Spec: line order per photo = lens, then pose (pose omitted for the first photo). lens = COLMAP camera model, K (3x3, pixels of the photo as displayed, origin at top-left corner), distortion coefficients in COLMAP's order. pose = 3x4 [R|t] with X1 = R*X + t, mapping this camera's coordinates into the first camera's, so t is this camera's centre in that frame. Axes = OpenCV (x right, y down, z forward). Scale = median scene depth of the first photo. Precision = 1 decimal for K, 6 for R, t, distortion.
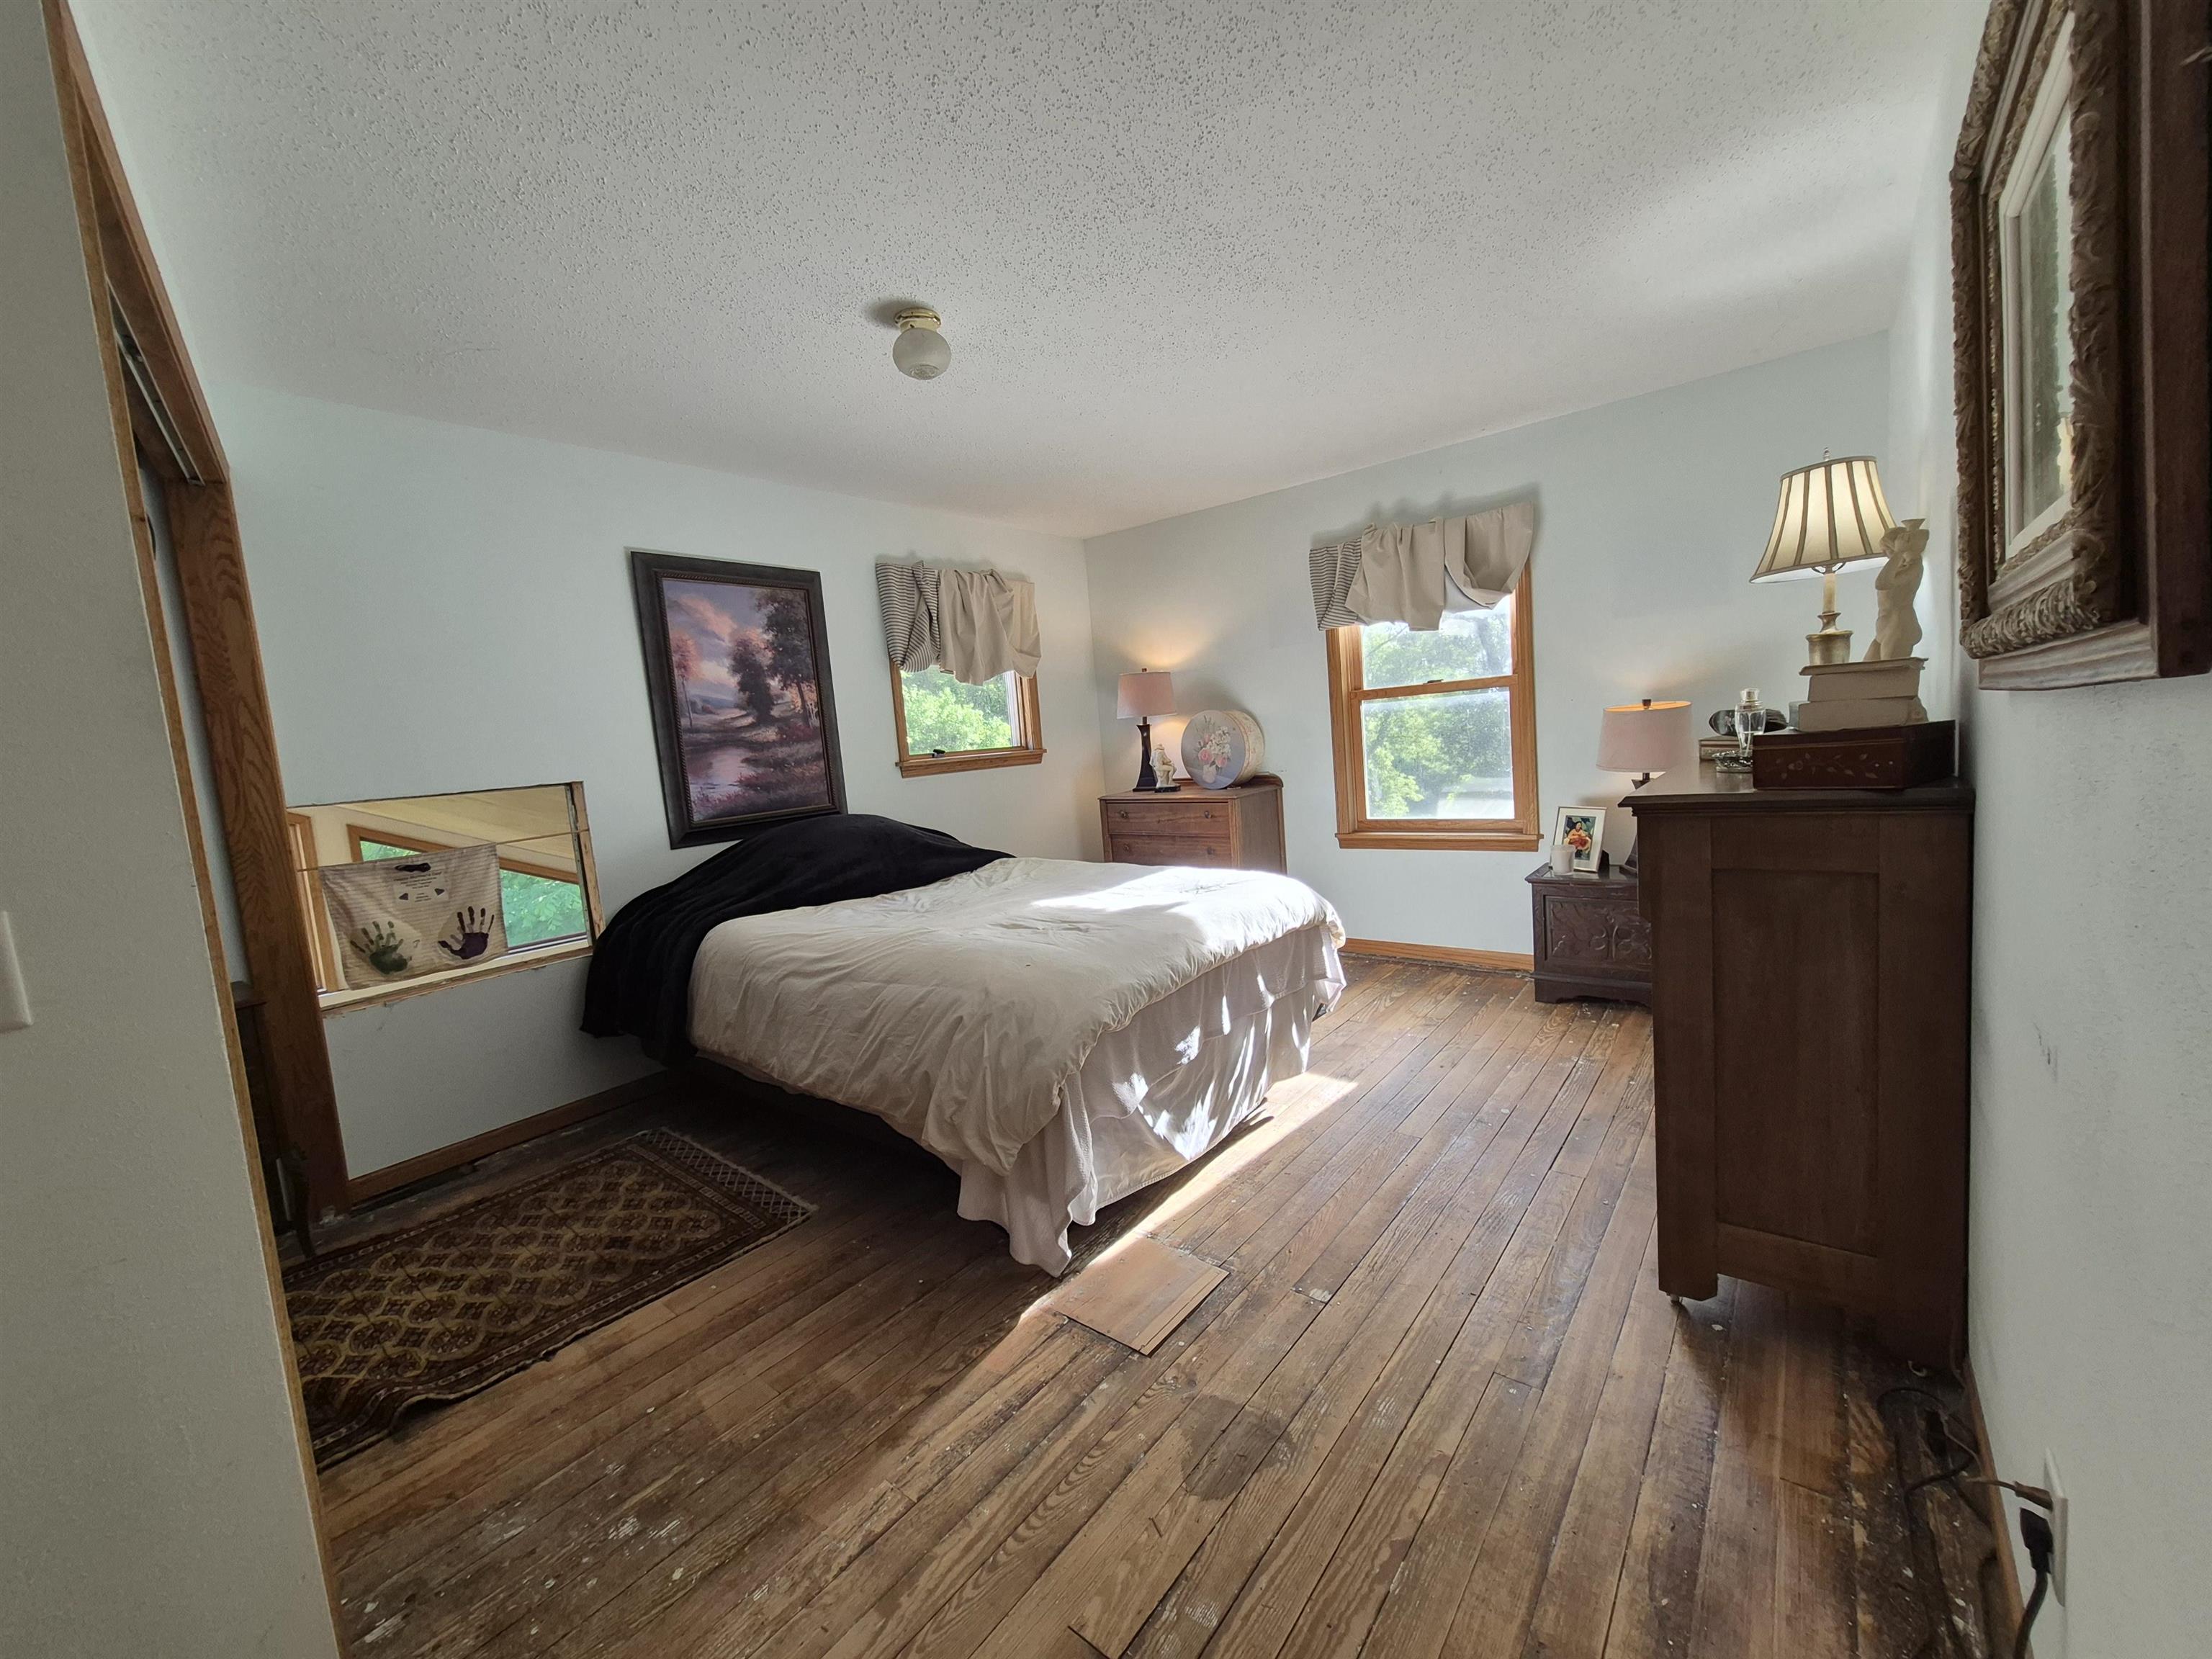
lens RADIAL K [[888.4, 0, 1111.6], [0, 888.4, 827.0], [0, 0, 1]] dist [0.000451, 0.000046]
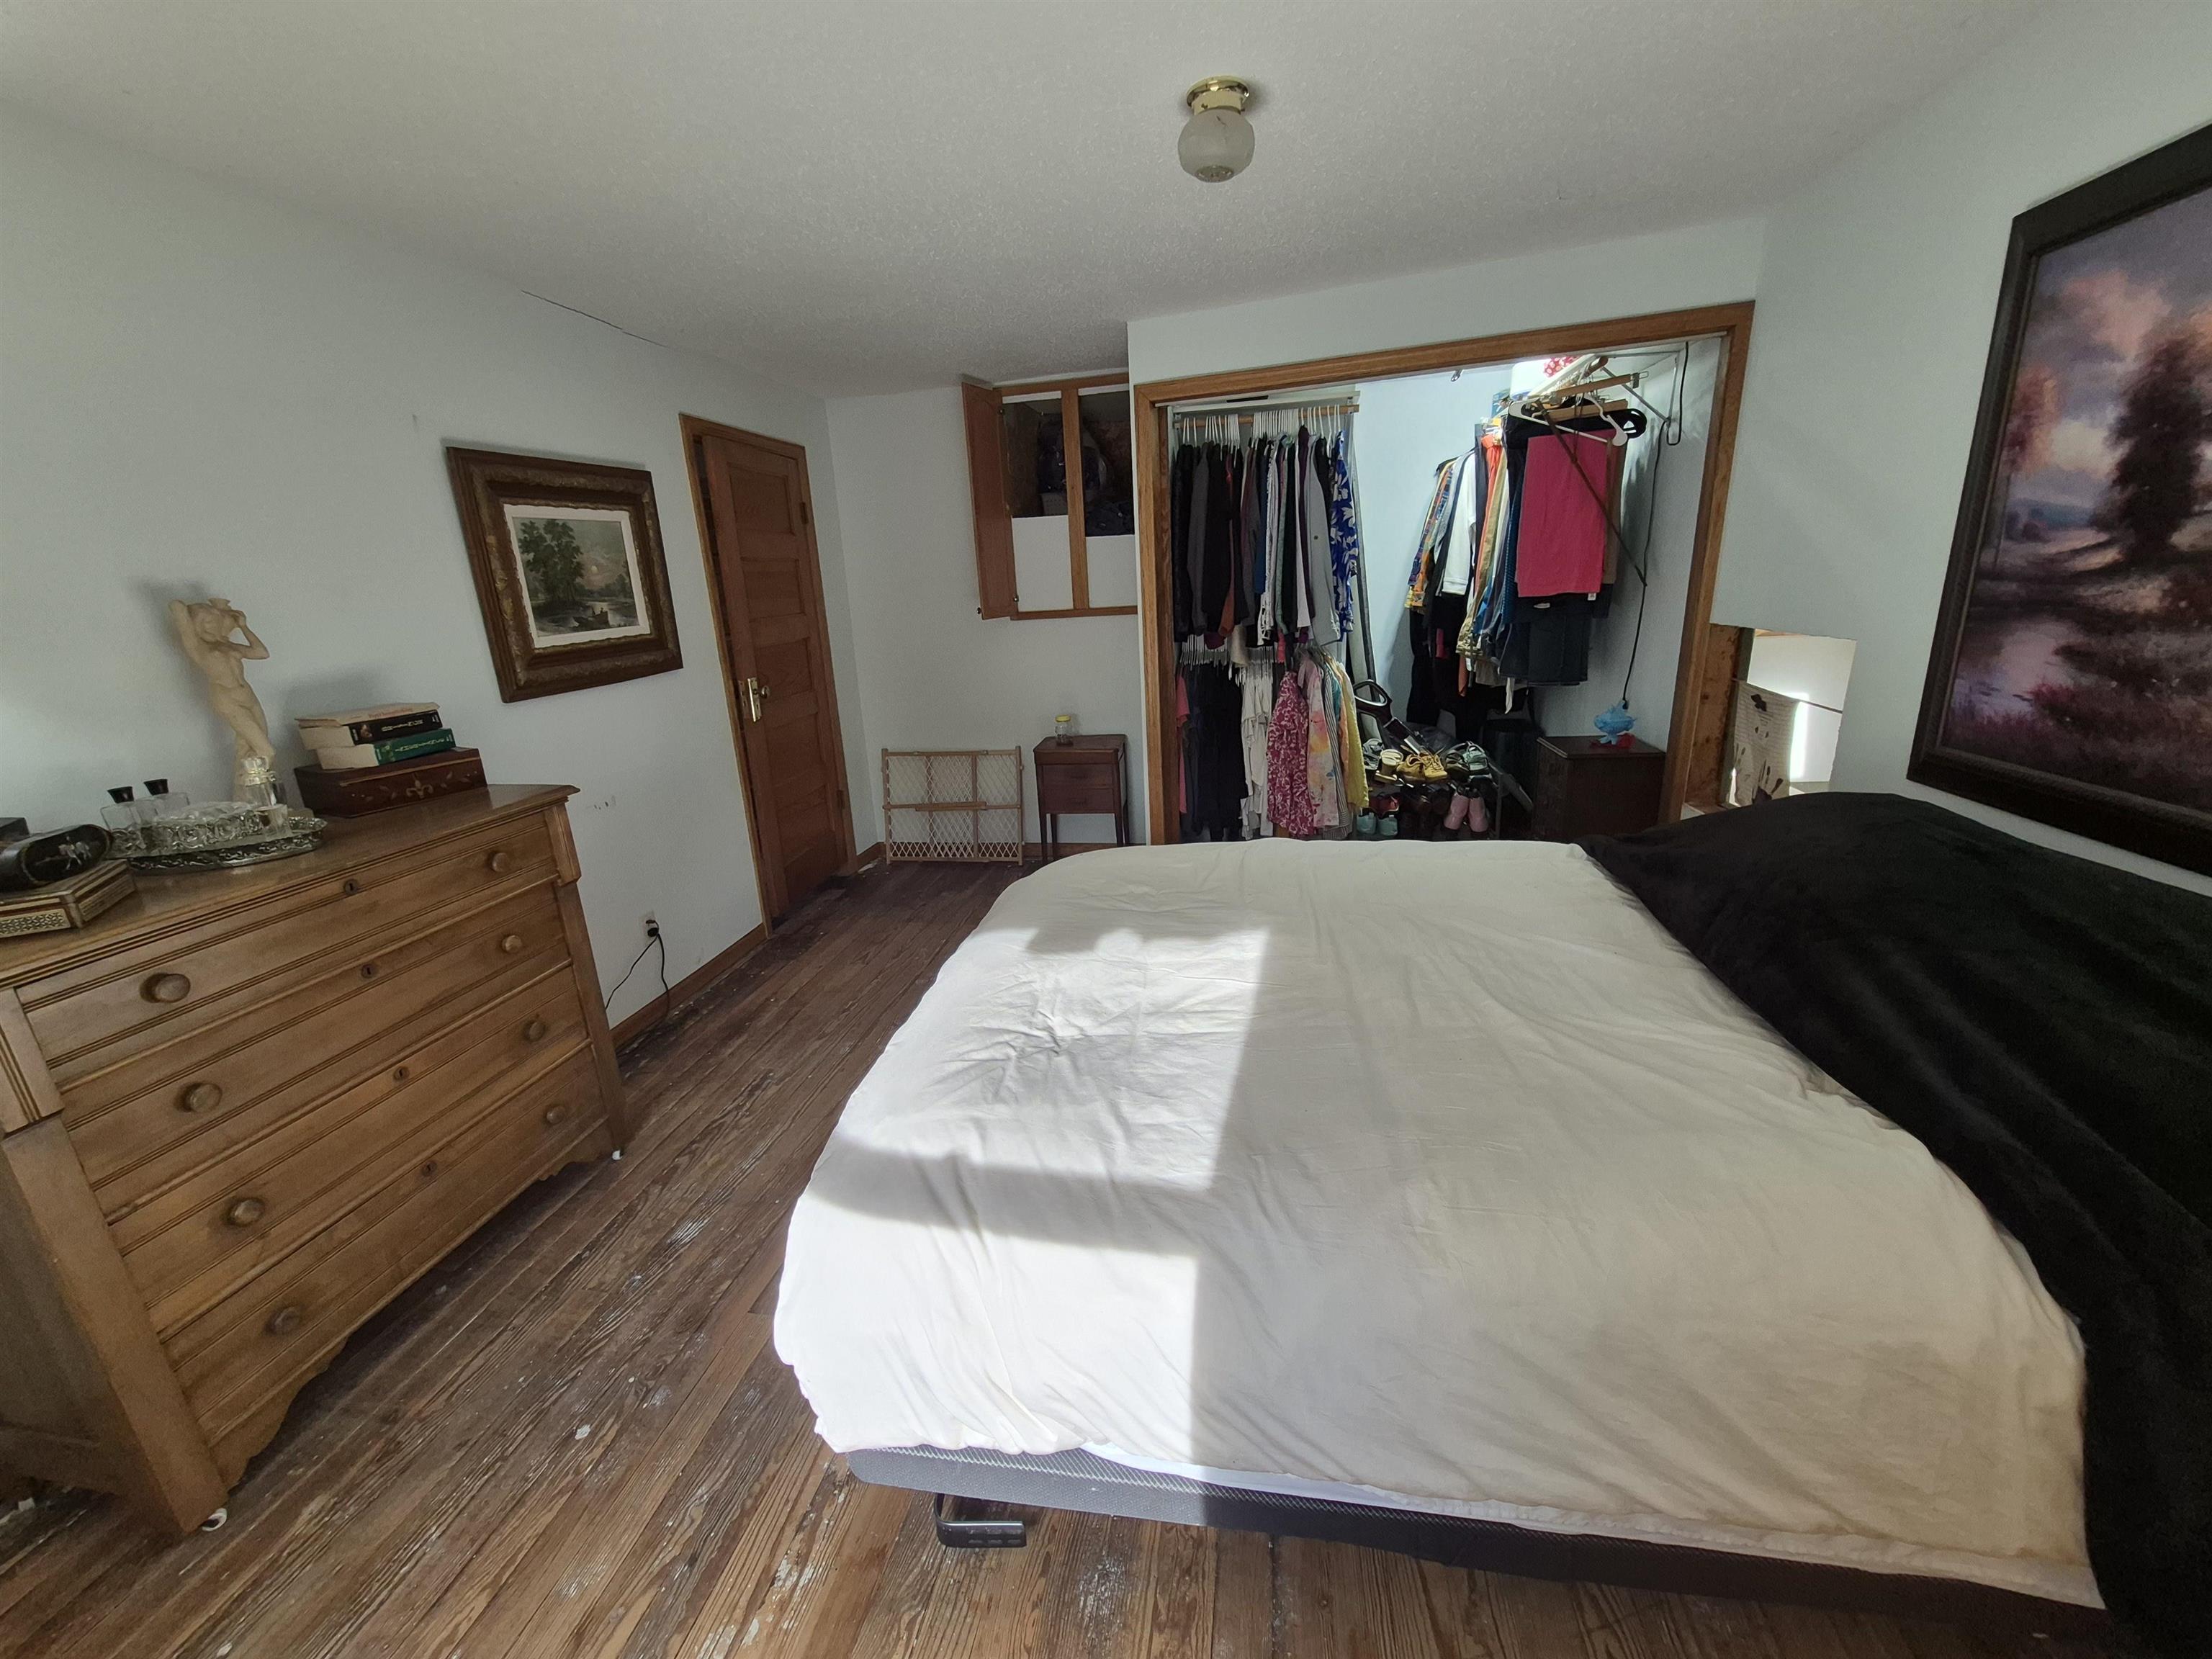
lens RADIAL K [[871.2, 0, 1110.6], [0, 871.2, 815.4], [0, 0, 1]] dist [0.000816, -0.001269]
pose [[-0.873019, 0.249044, -0.419304, 0.205764], [0.077229, 0.919531, 0.385354, -0.204712], [0.481533, 0.304039, -0.822001, 1.161137]]
